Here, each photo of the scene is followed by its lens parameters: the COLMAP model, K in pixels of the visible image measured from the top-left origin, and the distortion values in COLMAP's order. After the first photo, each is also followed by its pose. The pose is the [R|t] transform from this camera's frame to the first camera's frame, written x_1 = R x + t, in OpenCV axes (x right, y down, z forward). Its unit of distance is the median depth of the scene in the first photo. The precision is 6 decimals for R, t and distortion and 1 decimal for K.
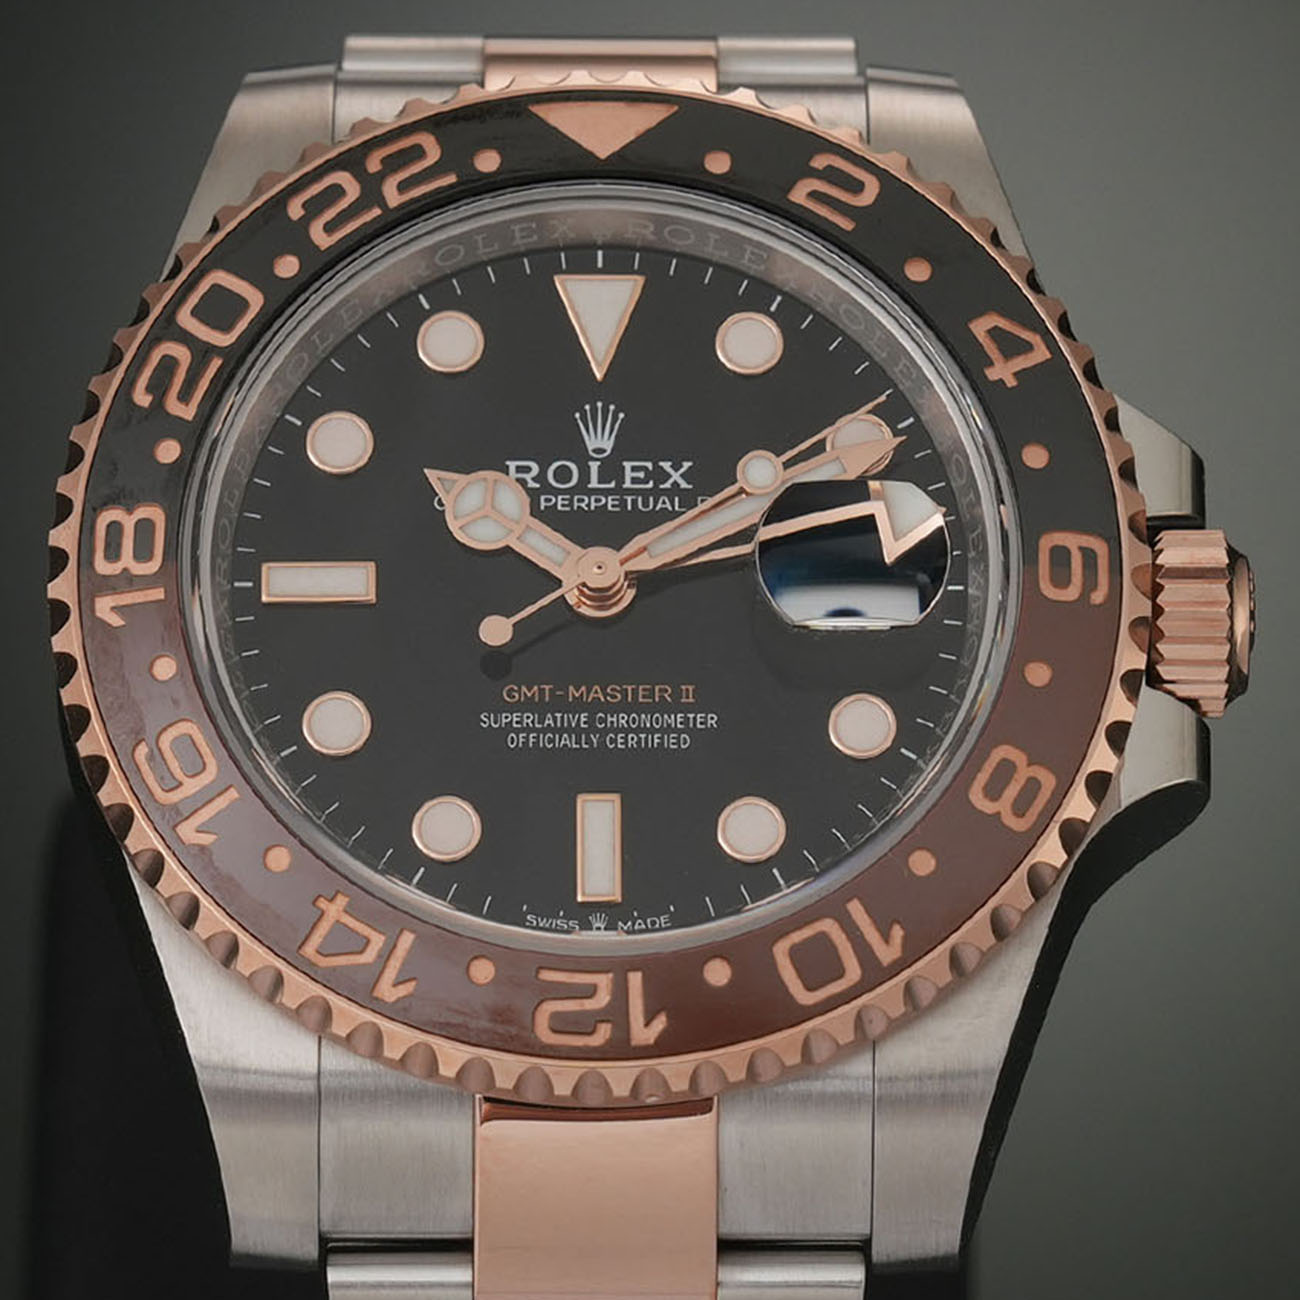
lens RADIAL K [[9128.1, 0, 650.1], [0, 9128.1, 649.8], [0, 0, 1]] dist [-0.945864, 0.000000]
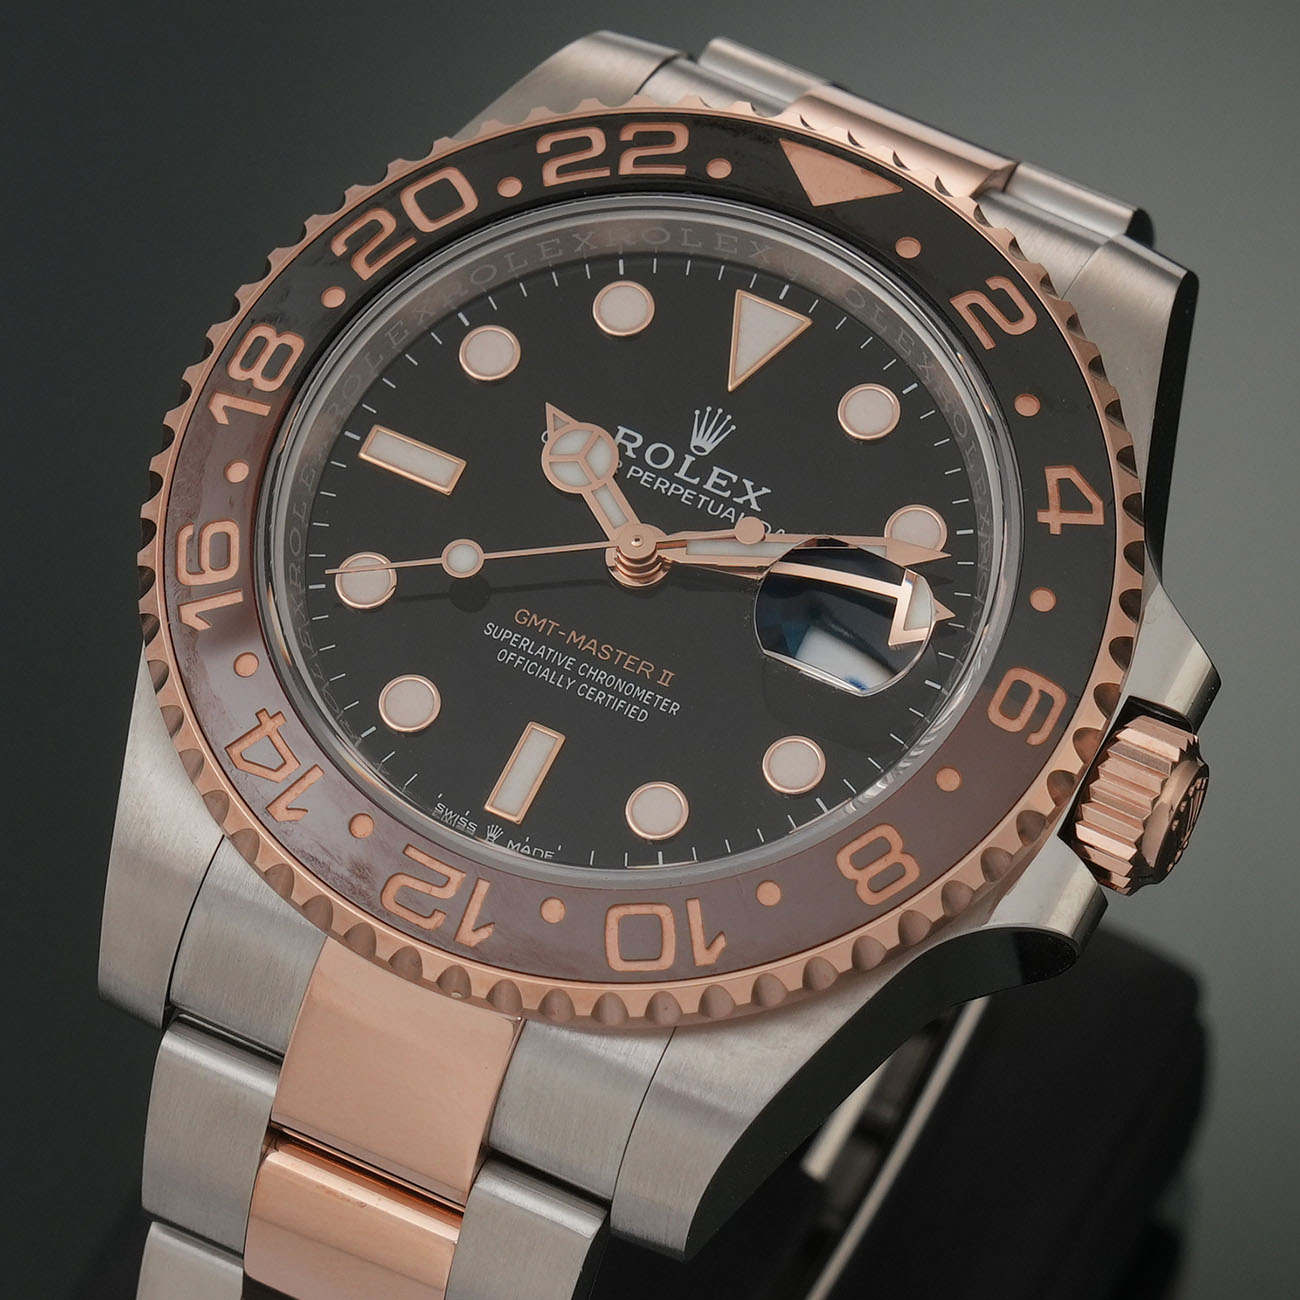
lens RADIAL K [[9128.1, 0, 652.5], [0, 9128.1, 647.5], [0, 0, 1]] dist [-0.945864, 0.000000]
pose [[0.894577, 0.380266, -0.234798, 0.256610], [-0.386198, 0.922152, 0.022061, -0.021943], [0.224908, 0.070943, 0.971794, -0.061687]]
